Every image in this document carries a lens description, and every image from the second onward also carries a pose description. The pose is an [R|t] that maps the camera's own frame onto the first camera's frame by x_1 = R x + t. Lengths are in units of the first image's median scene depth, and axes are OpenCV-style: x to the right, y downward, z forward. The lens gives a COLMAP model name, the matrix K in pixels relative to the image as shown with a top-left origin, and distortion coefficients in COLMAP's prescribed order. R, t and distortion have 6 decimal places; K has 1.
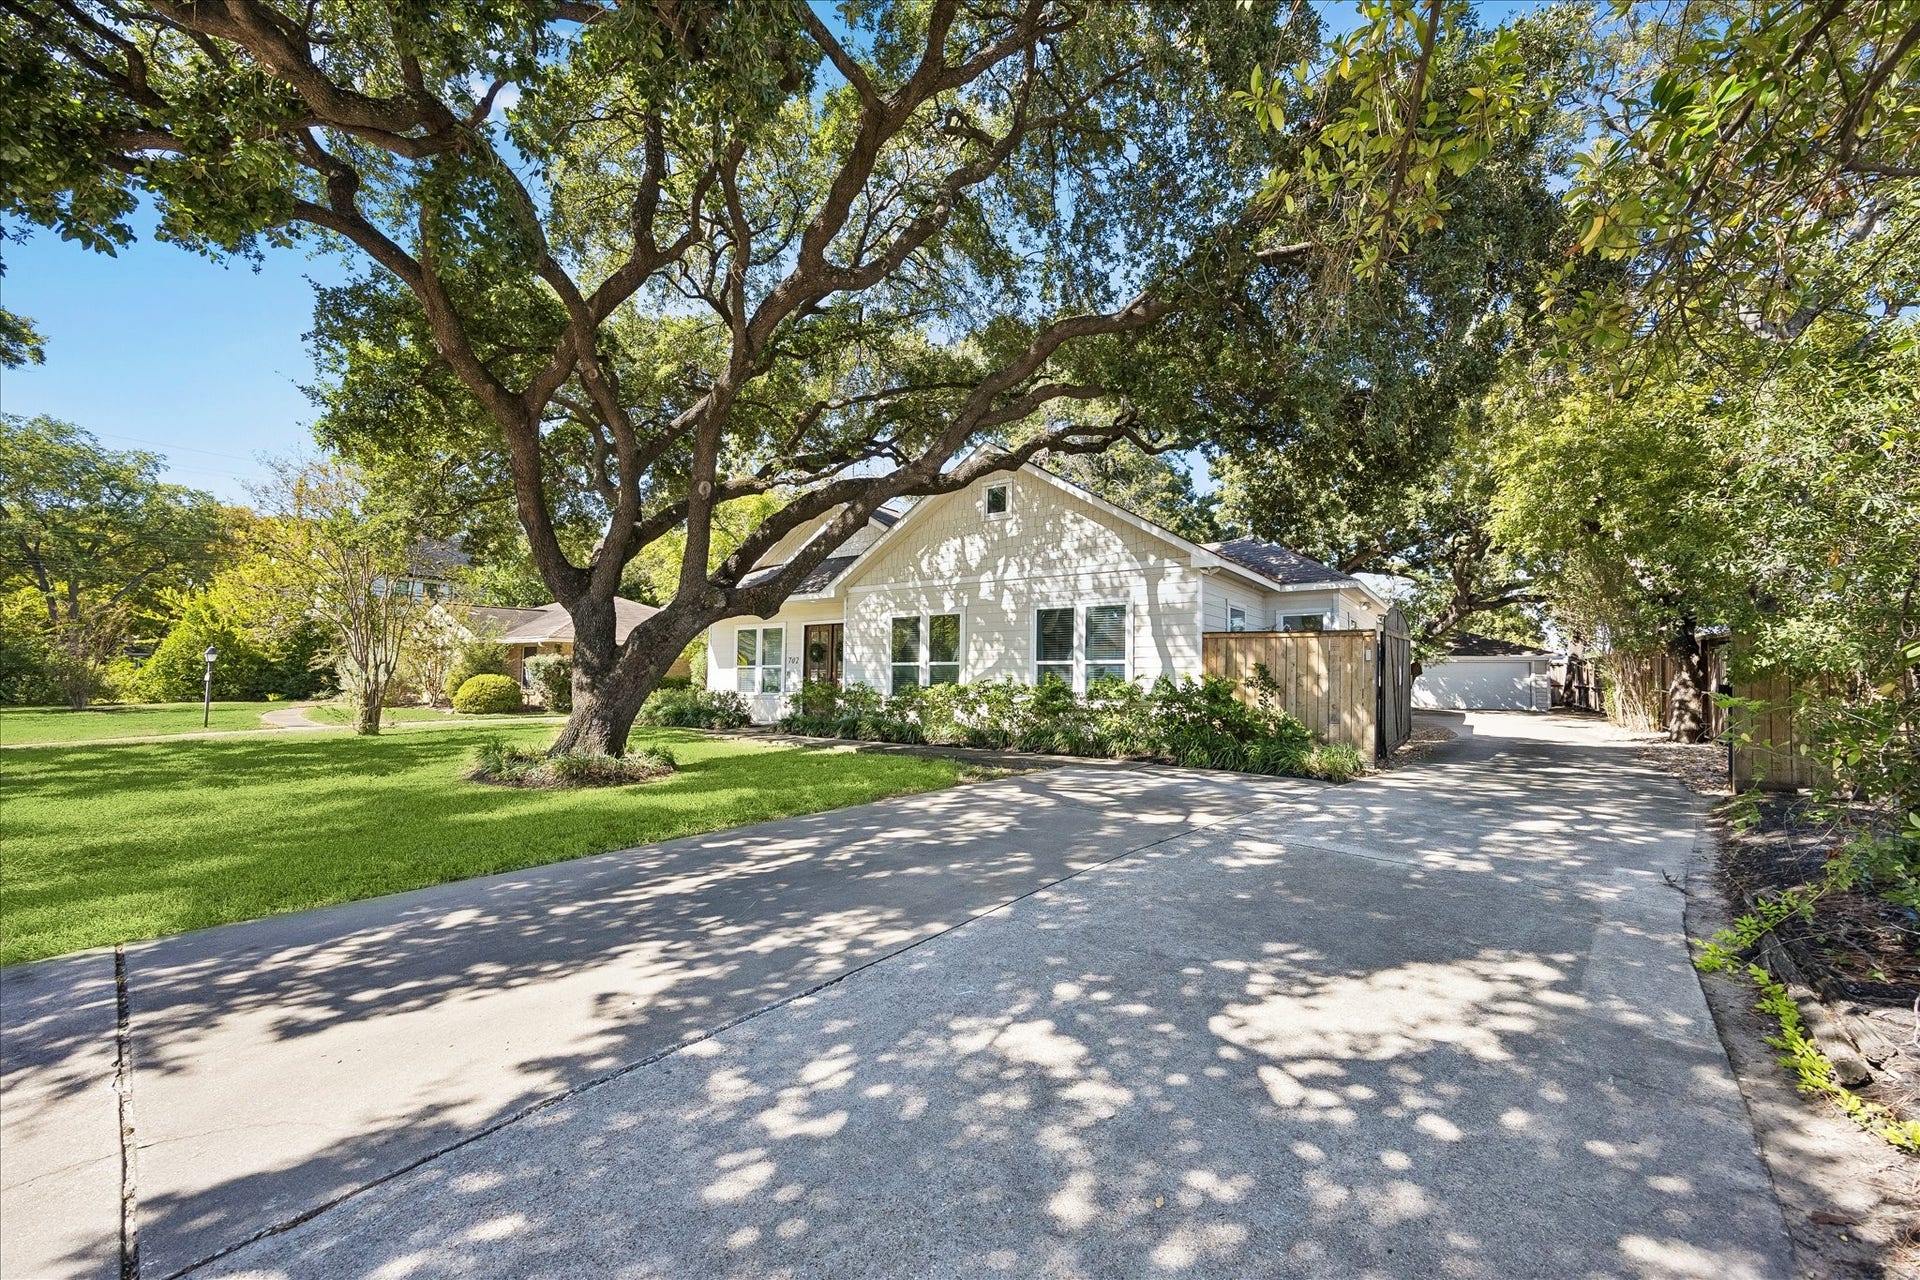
lens RADIAL K [[754.9, 0, 960.0], [0, 754.9, 640.0], [0, 0, 1]] dist [0.001207, 0.000262]
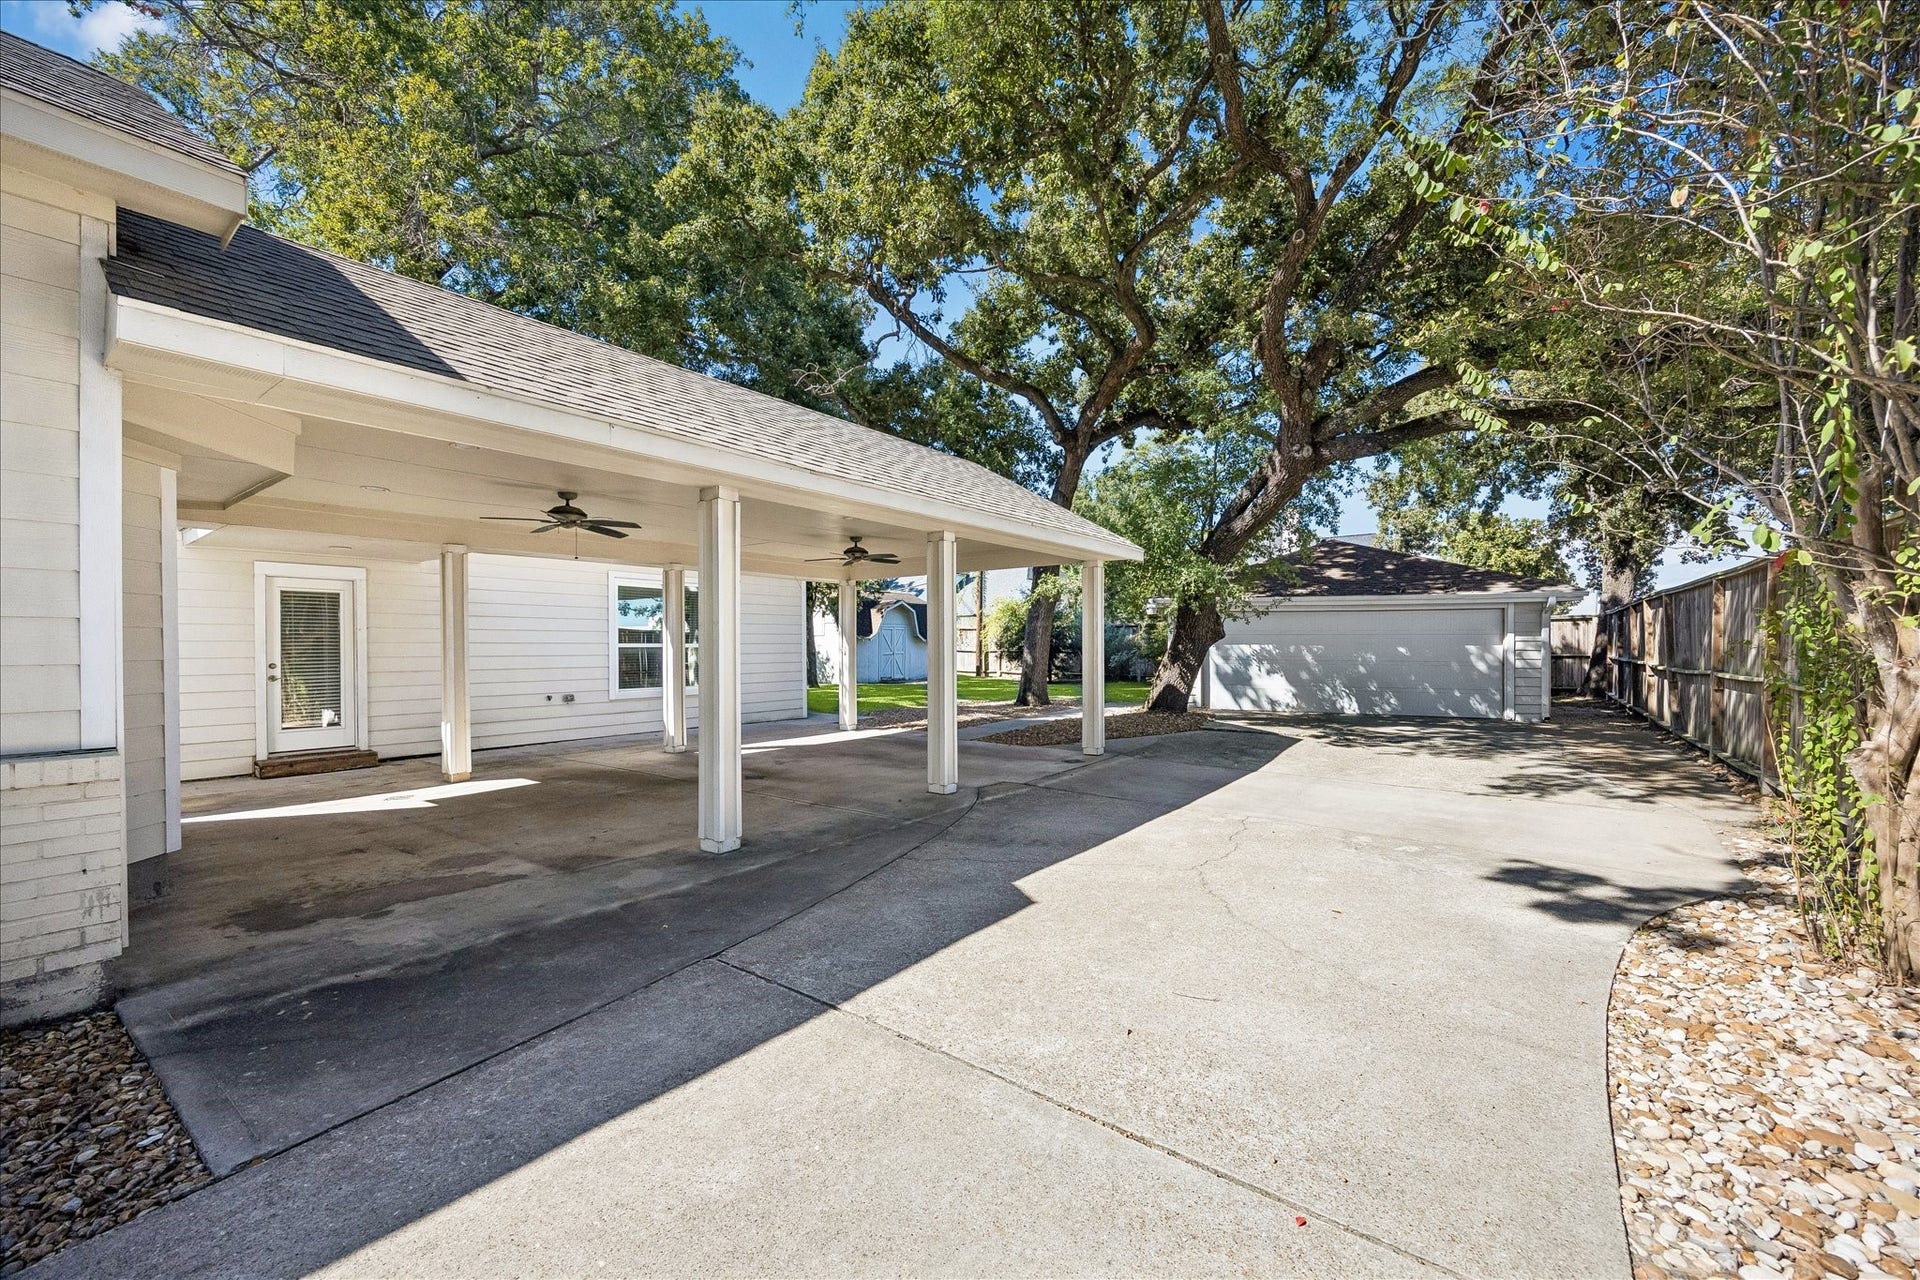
lens RADIAL K [[754.9, 0, 960.0], [0, 754.9, 640.0], [0, 0, 1]] dist [0.001207, 0.000262]
pose [[0.999307, -0.006889, -0.036585, 0.452225], [0.008732, 0.998688, 0.050452, 0.022796], [0.036190, -0.050736, 0.998056, 0.548804]]
